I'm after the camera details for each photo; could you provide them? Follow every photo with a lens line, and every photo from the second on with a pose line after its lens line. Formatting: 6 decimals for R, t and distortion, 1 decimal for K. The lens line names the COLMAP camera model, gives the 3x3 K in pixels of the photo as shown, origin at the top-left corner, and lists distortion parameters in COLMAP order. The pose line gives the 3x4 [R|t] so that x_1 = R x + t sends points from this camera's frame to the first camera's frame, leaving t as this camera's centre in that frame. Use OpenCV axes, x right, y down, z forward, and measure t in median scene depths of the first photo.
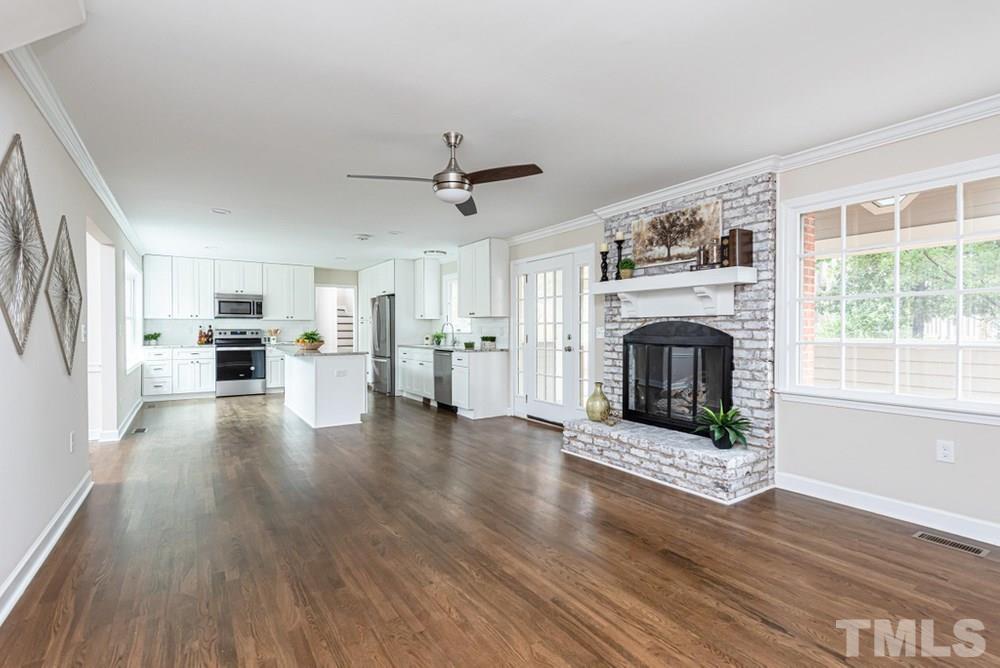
lens RADIAL K [[459.7, 0, 500.0], [0, 459.7, 334.0], [0, 0, 1]] dist [0.009613, -0.000109]
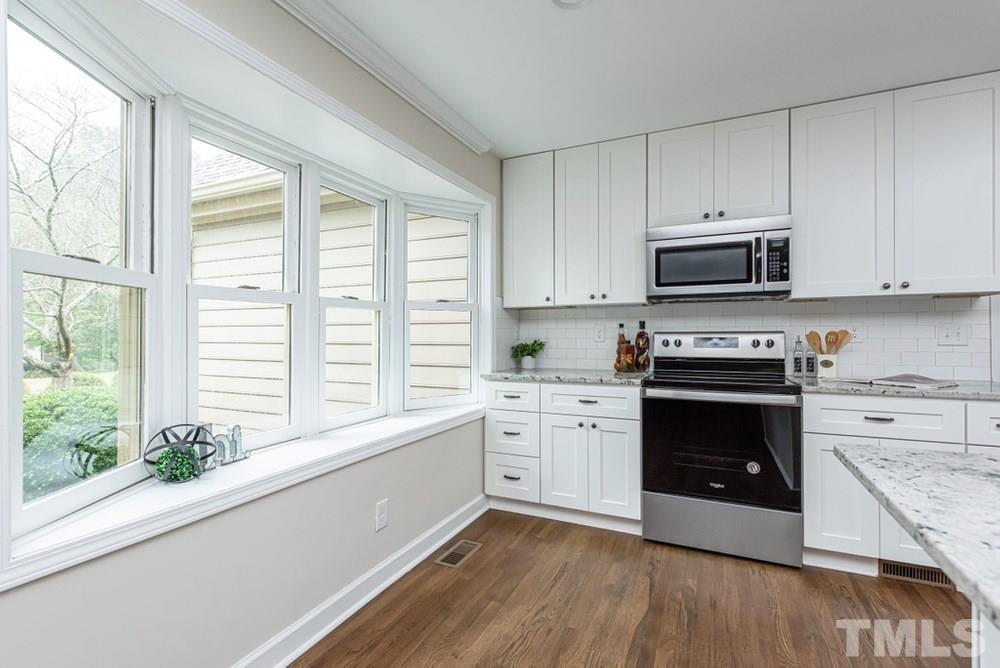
lens RADIAL K [[459.7, 0, 500.0], [0, 459.7, 334.0], [0, 0, 1]] dist [0.009613, -0.000109]
pose [[0.521872, -0.000918, -0.853023, -0.676498], [-0.007379, 0.999957, -0.005590, -0.010468], [0.852992, 0.009212, 0.521843, 1.293370]]
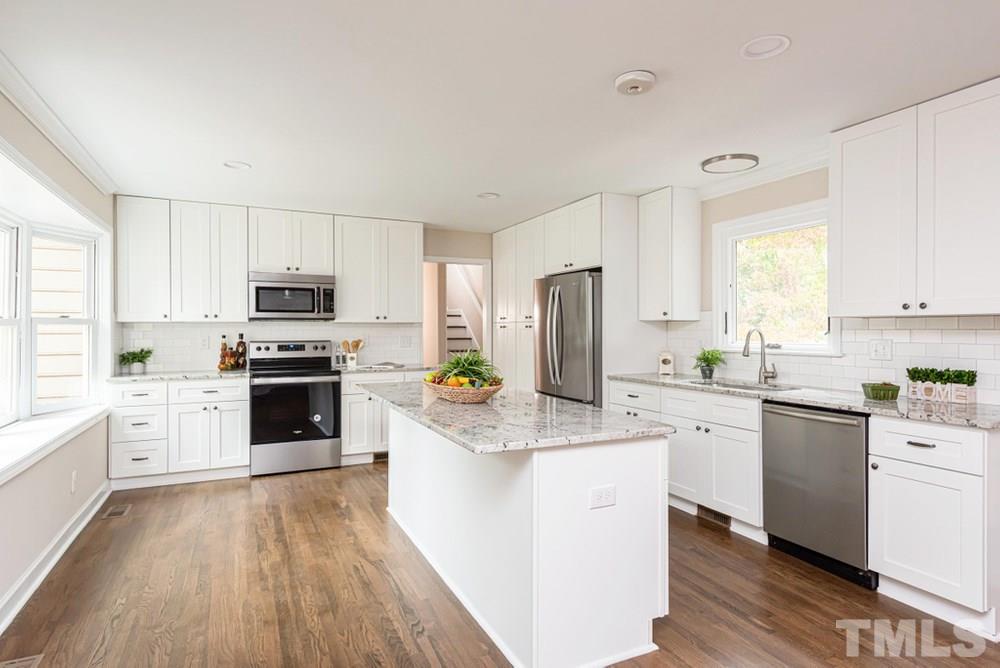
lens RADIAL K [[556.9, 0, 500.0], [0, 556.9, 334.0], [0, 0, 1]] dist [0.023484, -0.000202]
pose [[0.989156, -0.000451, -0.146871, -0.443690], [-0.000145, 0.999992, -0.004049, -0.029391], [0.146872, 0.004026, 0.989147, 0.754235]]
